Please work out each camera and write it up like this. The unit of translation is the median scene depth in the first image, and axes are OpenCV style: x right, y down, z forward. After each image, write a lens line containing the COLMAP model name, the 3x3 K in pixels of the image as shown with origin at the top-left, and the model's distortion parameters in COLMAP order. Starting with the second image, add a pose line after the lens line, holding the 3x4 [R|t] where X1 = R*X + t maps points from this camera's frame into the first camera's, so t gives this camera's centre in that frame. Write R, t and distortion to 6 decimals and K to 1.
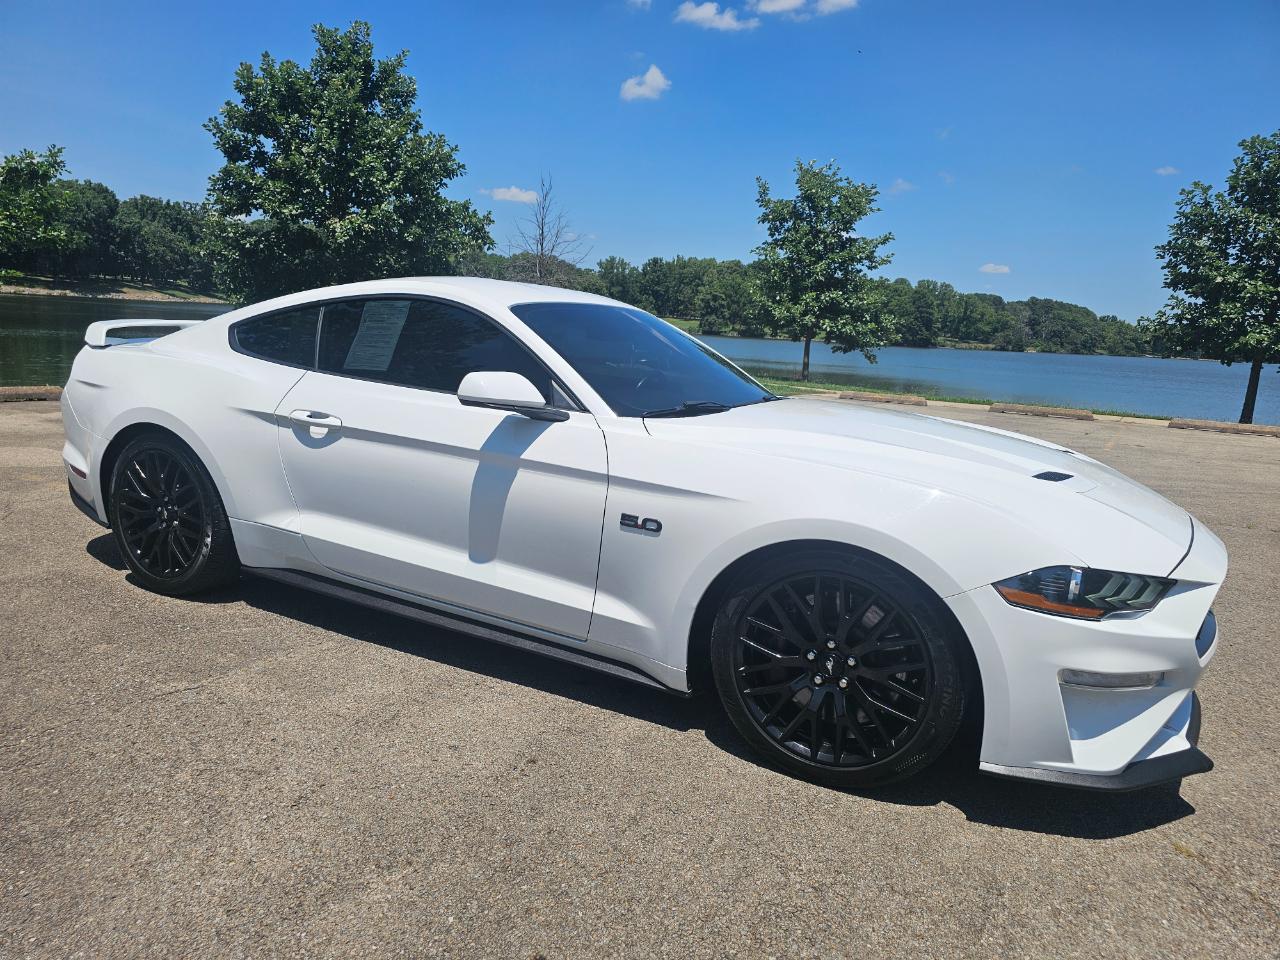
lens RADIAL K [[858.7, 0, 636.3], [0, 858.7, 506.2], [0, 0, 1]] dist [0.056538, -0.053117]
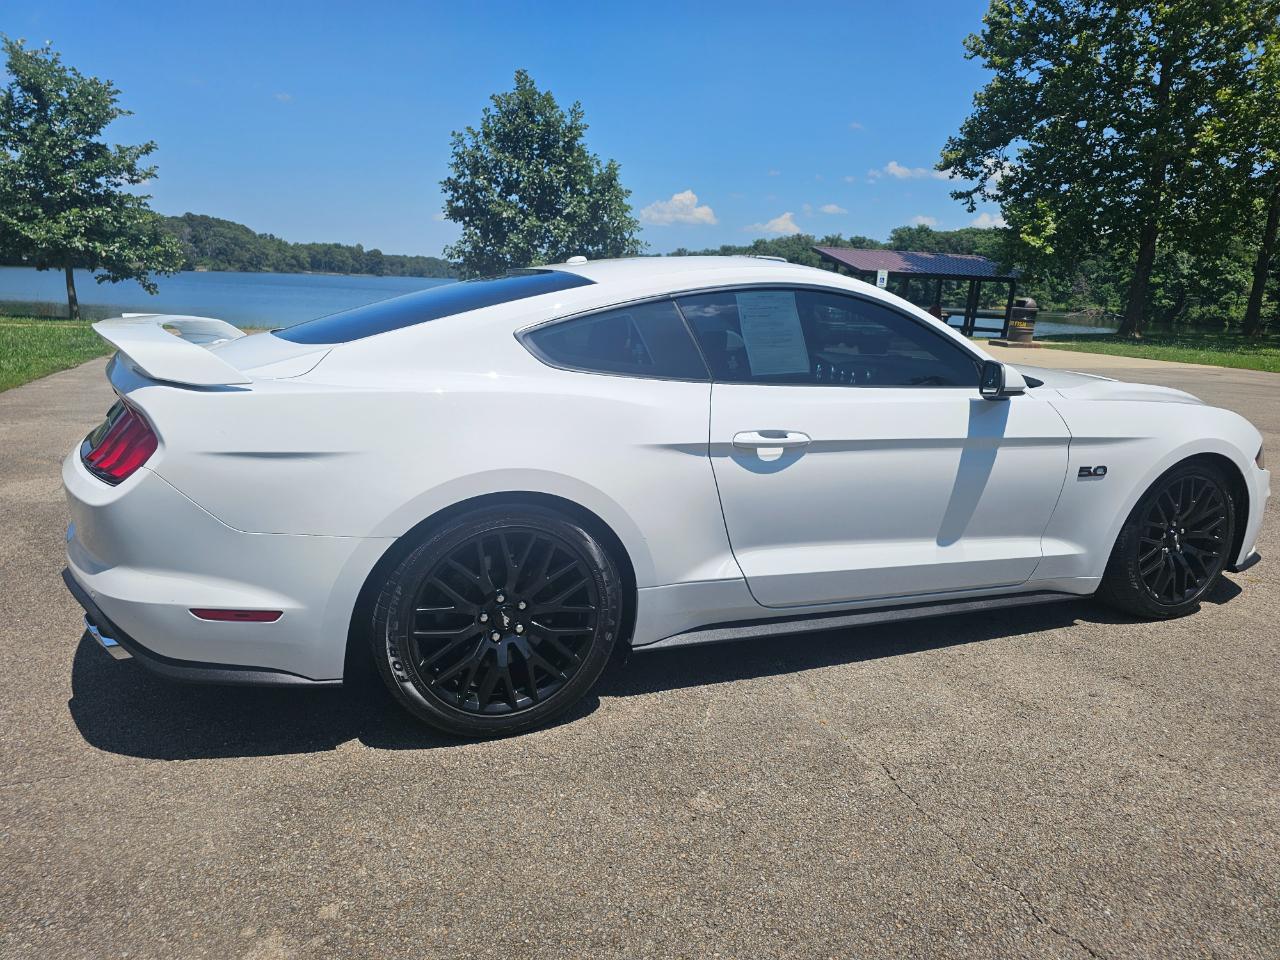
lens RADIAL K [[858.7, 0, 639.6], [0, 858.7, 486.7], [0, 0, 1]] dist [0.056538, -0.053117]
pose [[0.630624, -0.211440, 0.746731, -0.152071], [0.159398, 0.976947, 0.142014, -0.027190], [-0.759543, 0.029470, 0.649789, 0.077323]]
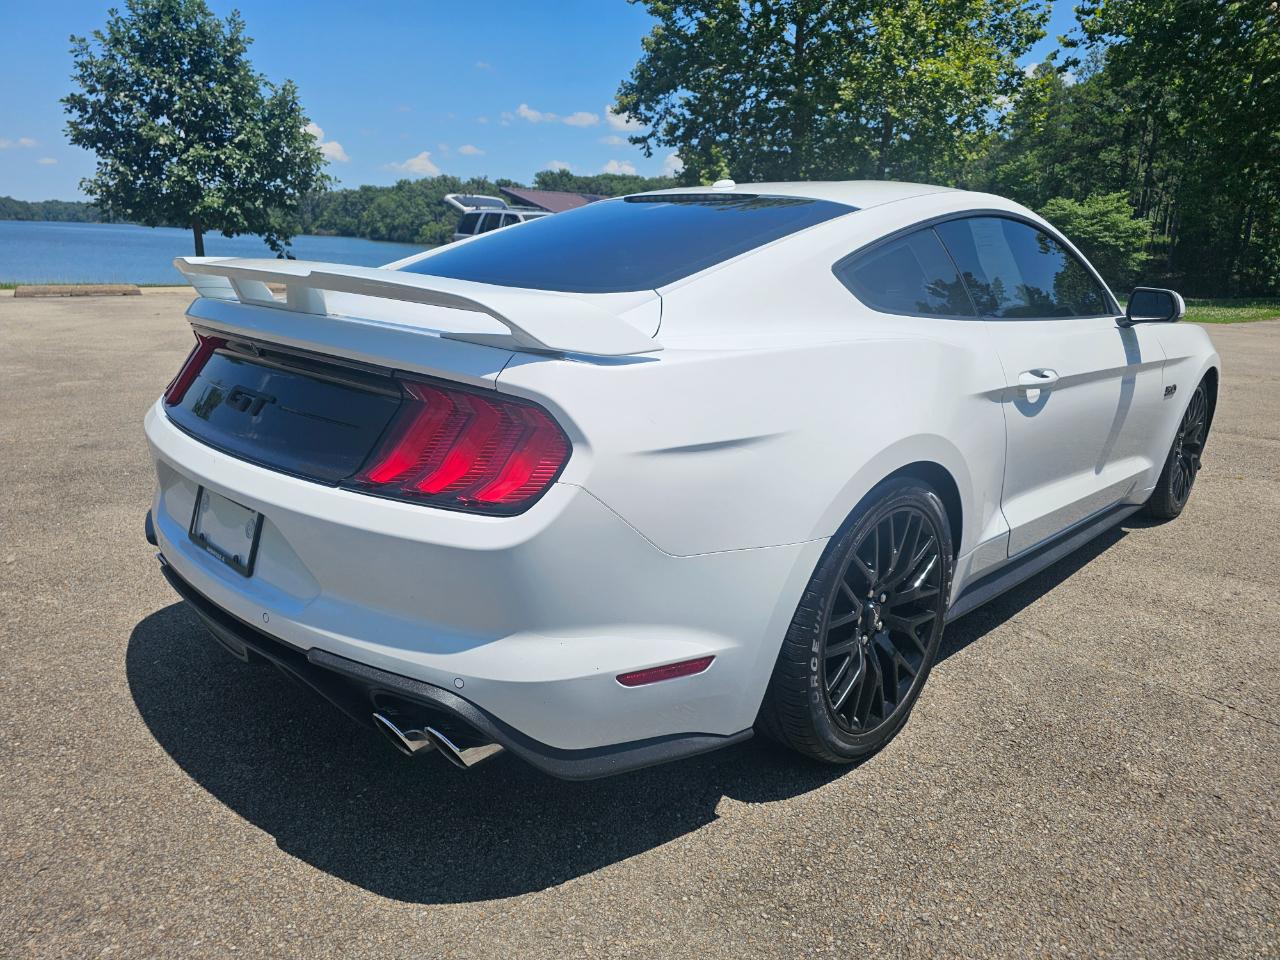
lens RADIAL K [[858.7, 0, 643.0], [0, 858.7, 484.4], [0, 0, 1]] dist [0.056538, -0.053117]
pose [[0.284877, -0.308344, 0.907617, -0.169947], [0.184165, 0.946817, 0.263857, -0.039563], [-0.940706, 0.091984, 0.326513, 0.152132]]
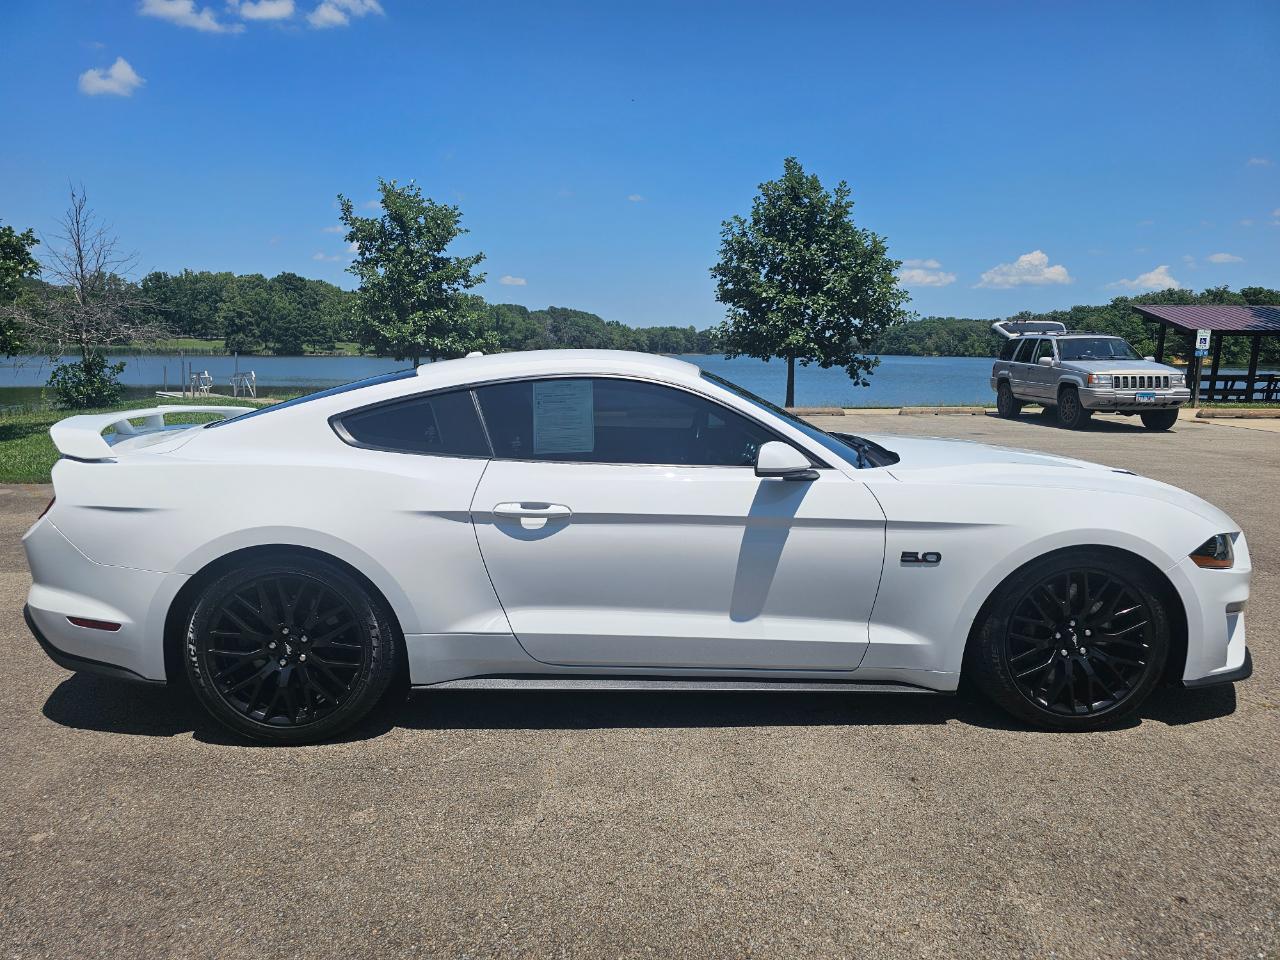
lens RADIAL K [[858.7, 0, 638.1], [0, 858.7, 487.6], [0, 0, 1]] dist [0.056538, -0.053117]
pose [[0.866195, -0.132786, 0.481740, -0.100750], [0.148868, 0.988845, 0.004891, -0.015653], [-0.477016, 0.067479, 0.876300, 0.016208]]
